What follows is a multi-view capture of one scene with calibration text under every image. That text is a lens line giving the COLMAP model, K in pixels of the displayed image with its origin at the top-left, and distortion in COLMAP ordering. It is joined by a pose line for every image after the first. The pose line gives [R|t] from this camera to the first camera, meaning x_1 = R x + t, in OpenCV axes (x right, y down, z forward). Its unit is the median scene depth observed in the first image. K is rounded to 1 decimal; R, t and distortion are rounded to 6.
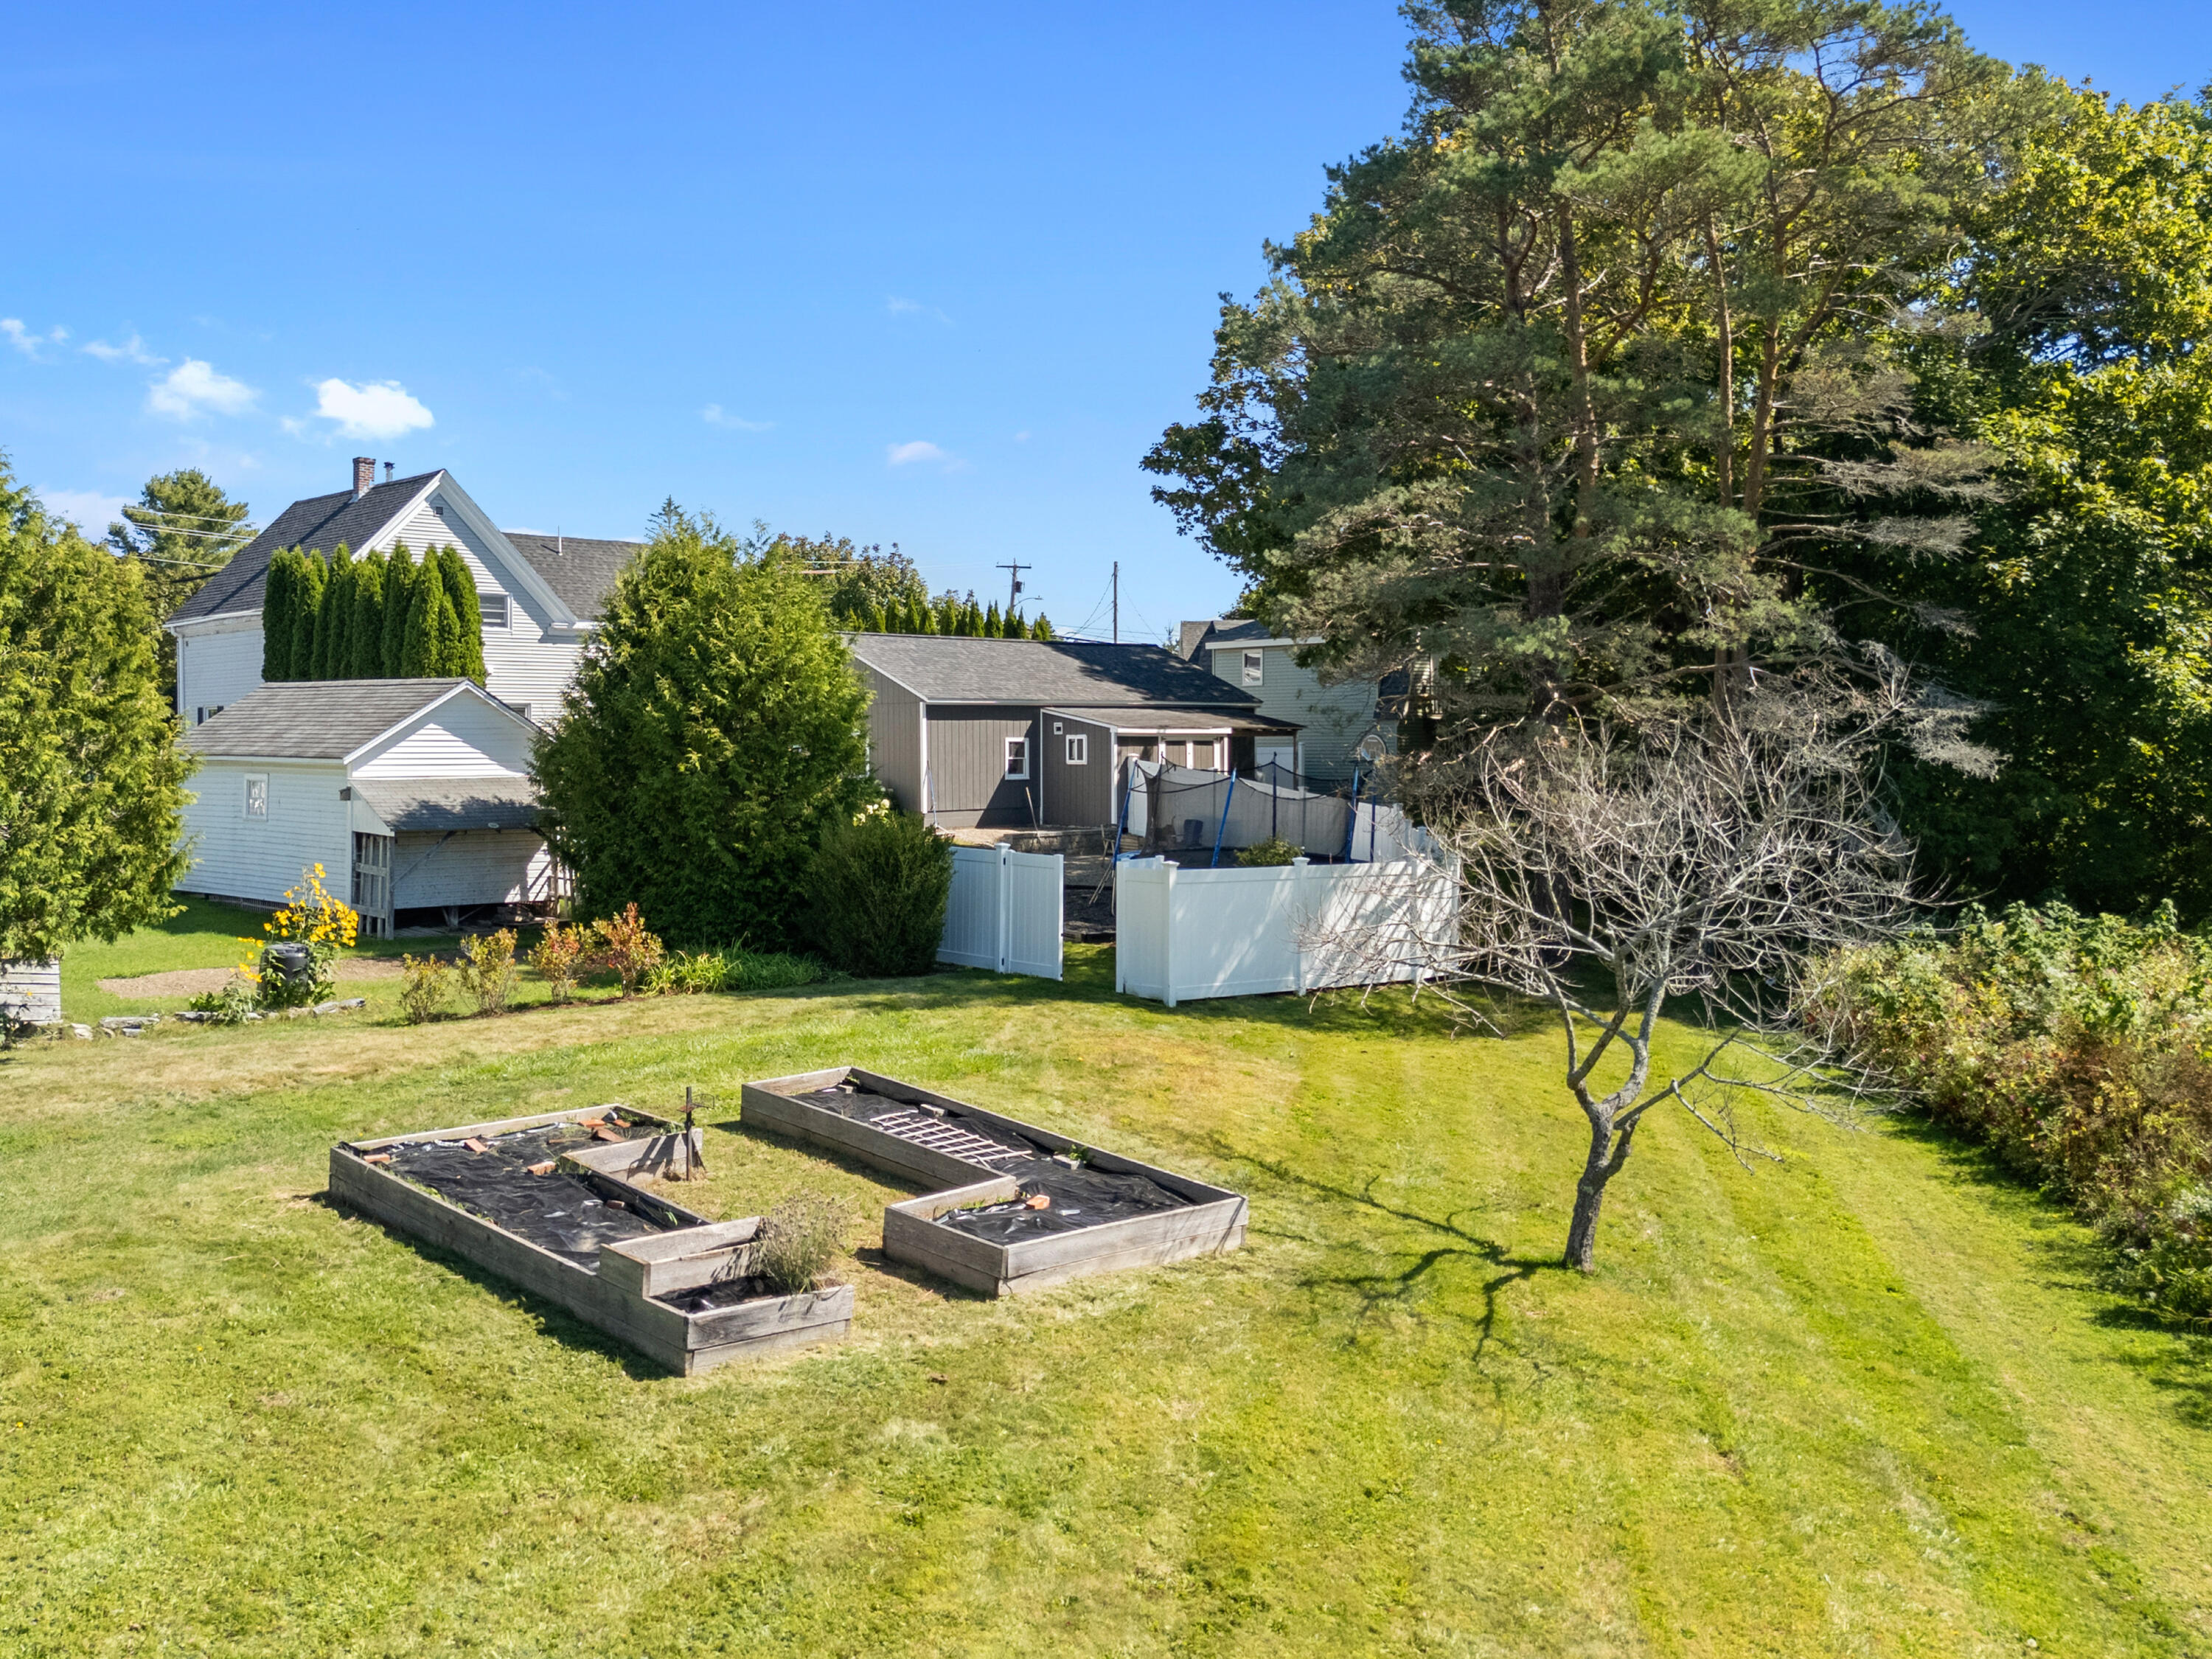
lens RADIAL K [[1777.0, 0, 1094.5], [0, 1777.0, 811.9], [0, 0, 1]] dist [0.093894, -0.088538]
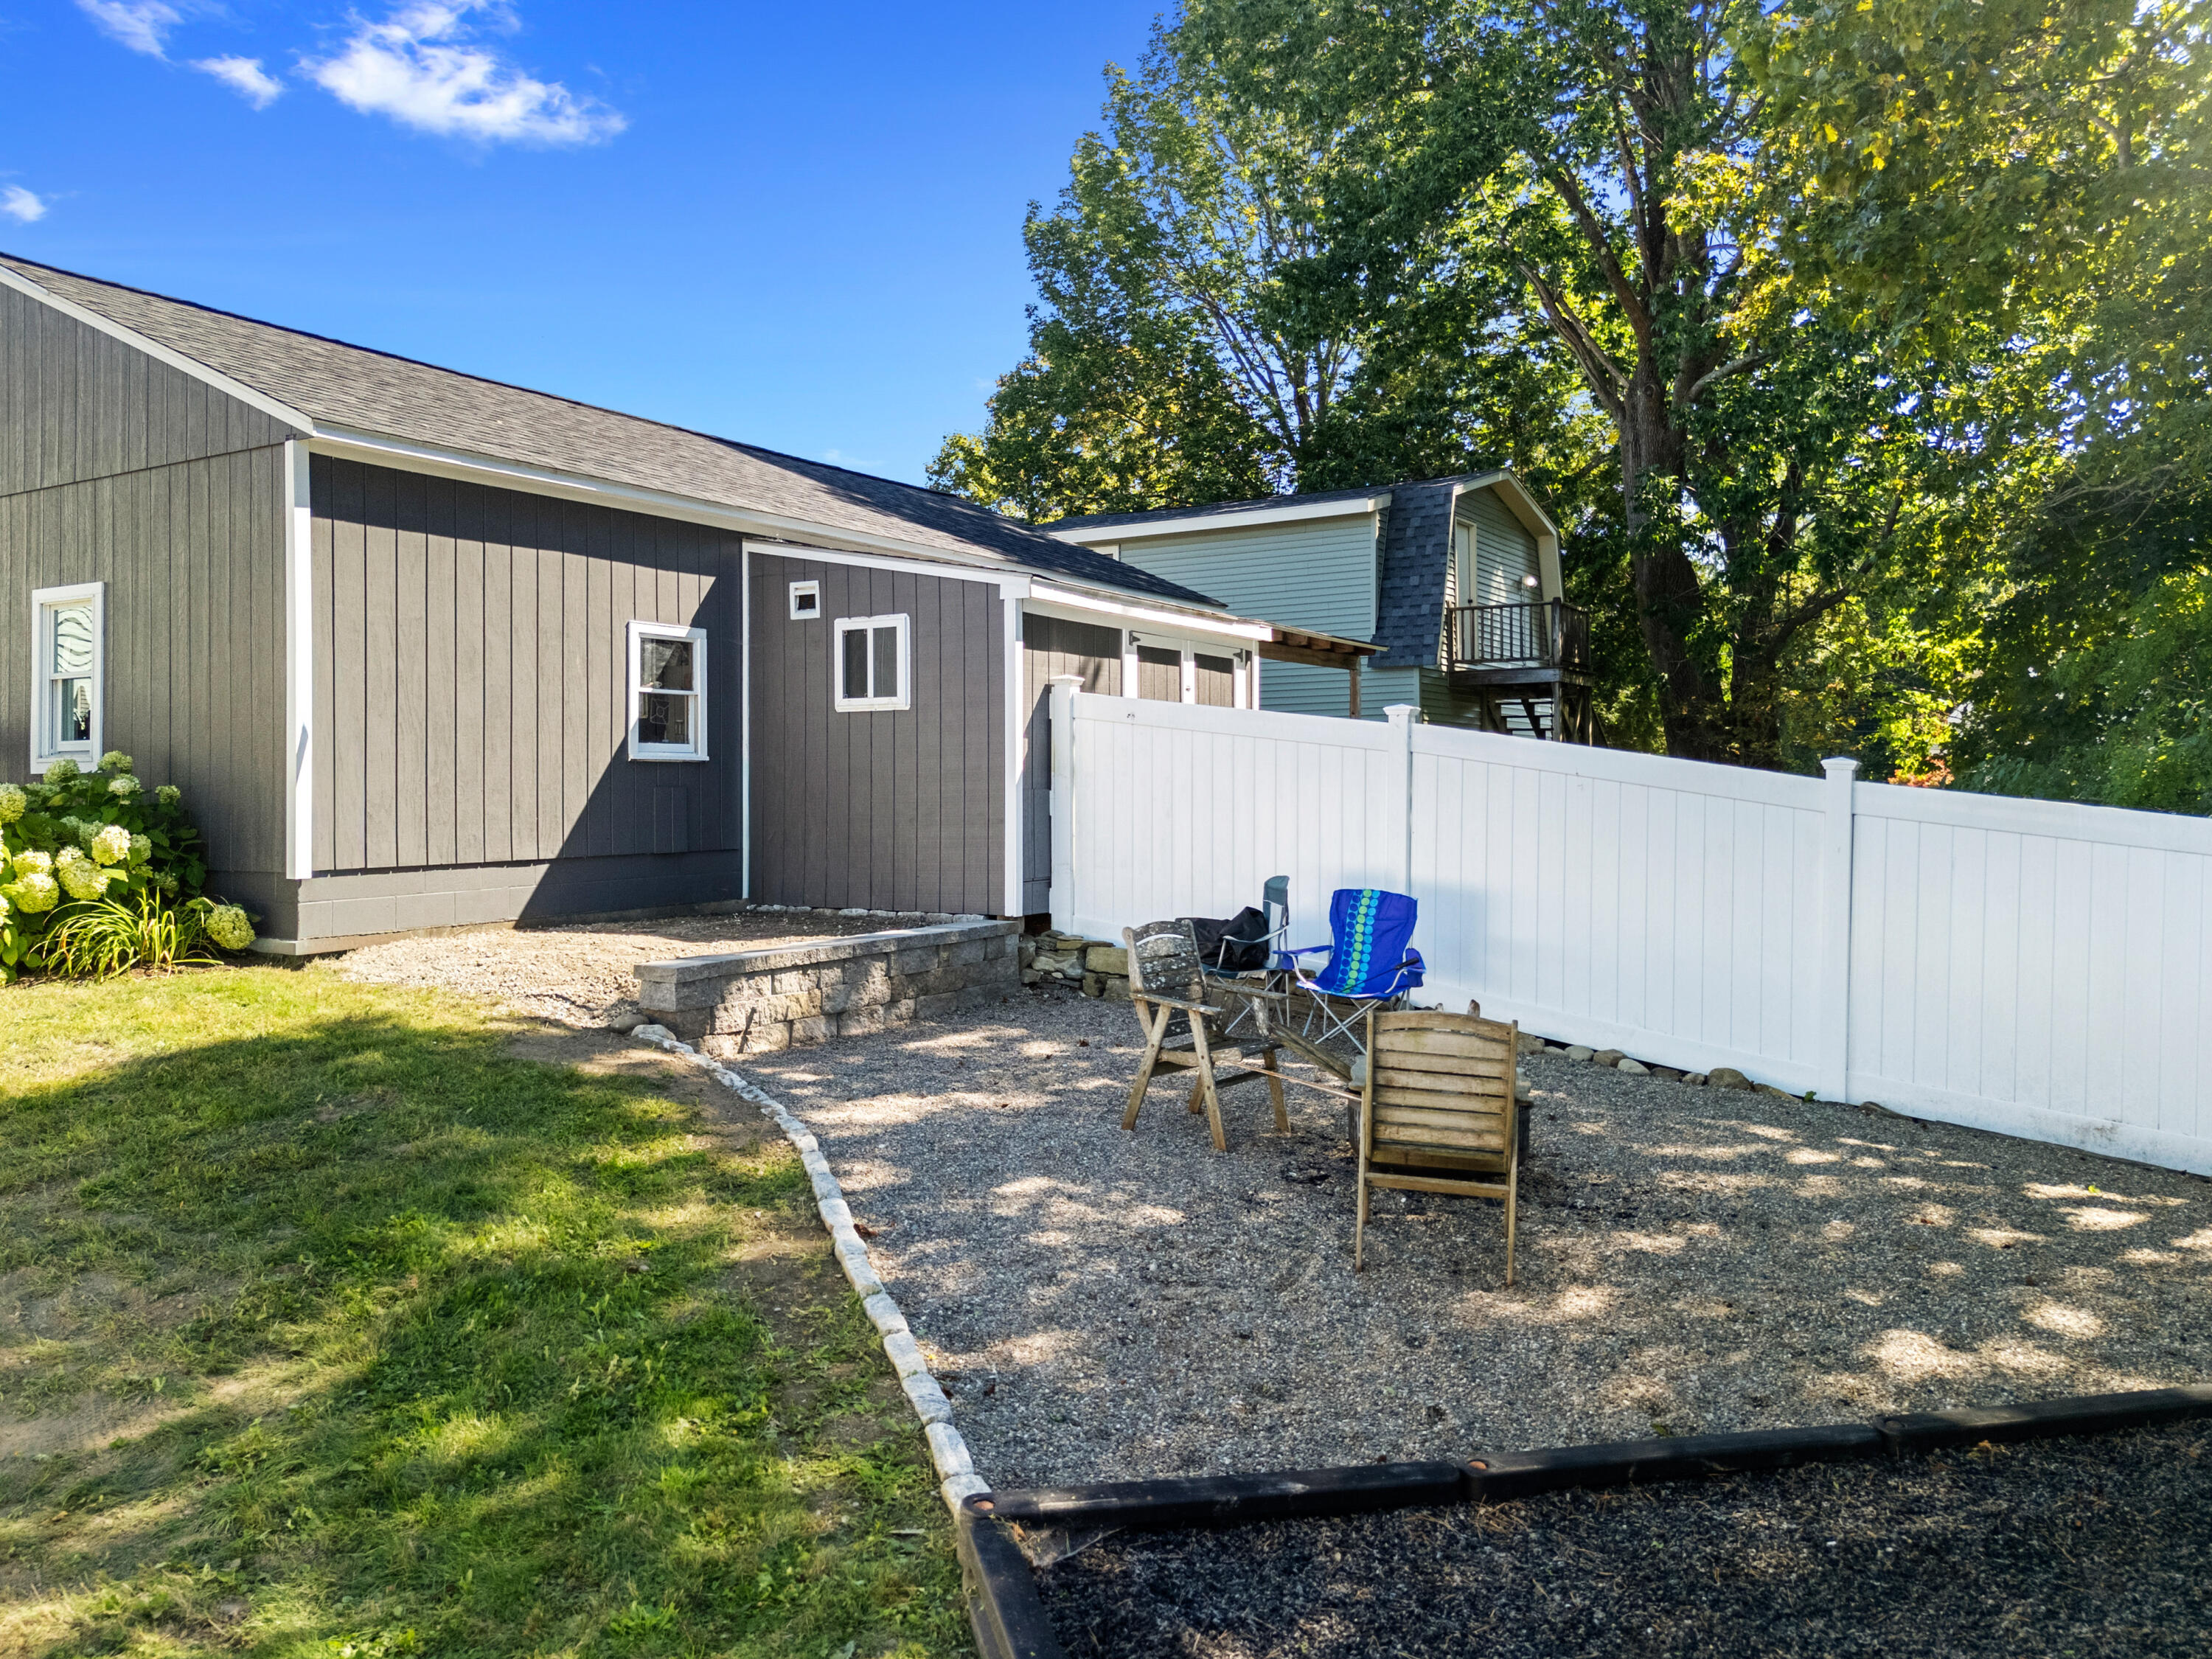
lens RADIAL K [[1777.0, 0, 1094.5], [0, 1777.0, 811.9], [0, 0, 1]] dist [0.093894, -0.088538]
pose [[0.975228, 0.002171, 0.221190, -0.040296], [0.000625, 0.999921, -0.012569, -0.005523], [-0.221200, 0.012395, 0.975150, 0.689329]]
